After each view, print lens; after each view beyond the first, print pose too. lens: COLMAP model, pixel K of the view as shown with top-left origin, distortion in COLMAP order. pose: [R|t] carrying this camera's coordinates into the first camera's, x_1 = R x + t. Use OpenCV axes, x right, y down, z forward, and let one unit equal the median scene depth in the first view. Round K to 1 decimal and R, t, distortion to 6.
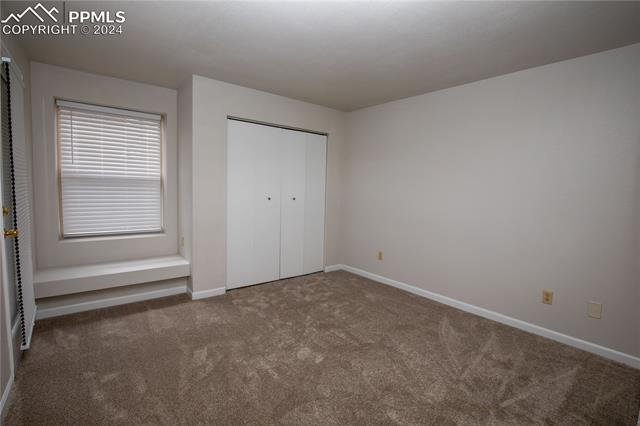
lens RADIAL K [[307.8, 0, 319.4], [0, 307.8, 206.3], [0, 0, 1]] dist [-0.002406, -0.000296]
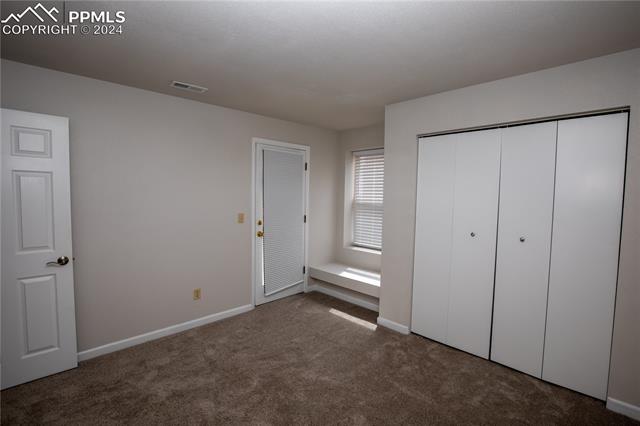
lens RADIAL K [[307.8, 0, 319.4], [0, 307.8, 206.3], [0, 0, 1]] dist [-0.002406, -0.000296]
pose [[0.084995, 0.007908, -0.996350, 0.614433], [-0.083338, 0.996521, 0.000800, -0.070976], [0.992890, 0.082966, 0.085358, 0.717194]]
